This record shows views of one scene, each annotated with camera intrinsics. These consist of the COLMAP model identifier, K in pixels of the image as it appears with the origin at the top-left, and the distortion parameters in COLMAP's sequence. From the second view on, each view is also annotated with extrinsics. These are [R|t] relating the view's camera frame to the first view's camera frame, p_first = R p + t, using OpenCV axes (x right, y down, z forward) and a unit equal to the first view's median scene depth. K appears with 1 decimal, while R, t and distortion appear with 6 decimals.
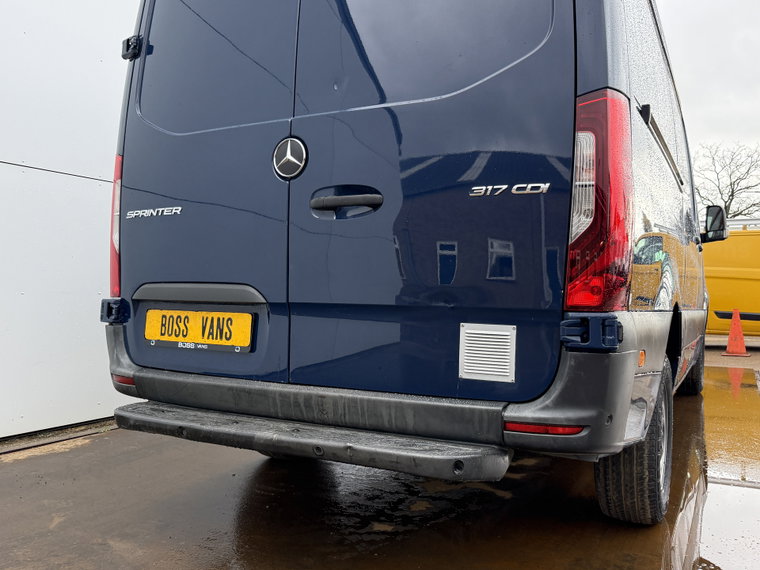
lens RADIAL K [[631.2, 0, 380.0], [0, 631.2, 285.0], [0, 0, 1]] dist [0.048907, -0.002047]
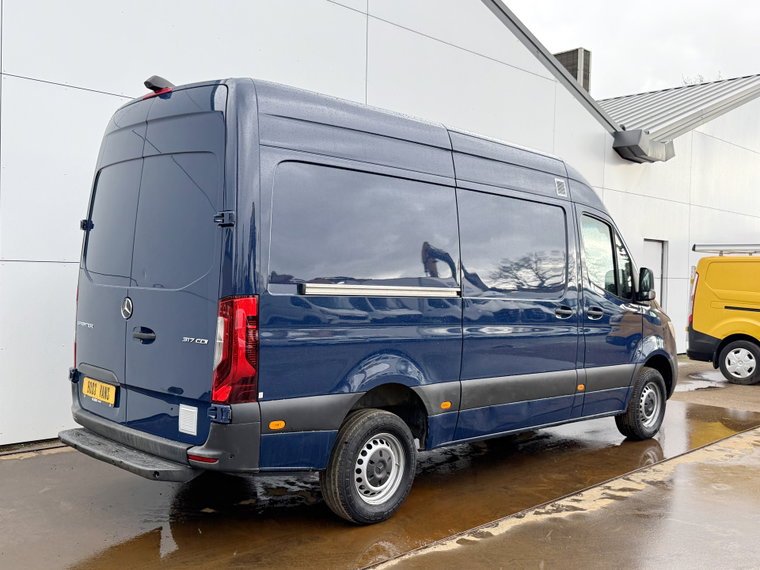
lens RADIAL K [[773.2, 0, 380.0], [0, 773.2, 285.0], [0, 0, 1]] dist [0.062348, -0.006352]
pose [[0.957995, 0.015335, -0.286374, 1.449188], [-0.007541, 0.999571, 0.028297, -0.394329], [0.286685, -0.024949, 0.957700, -1.181748]]
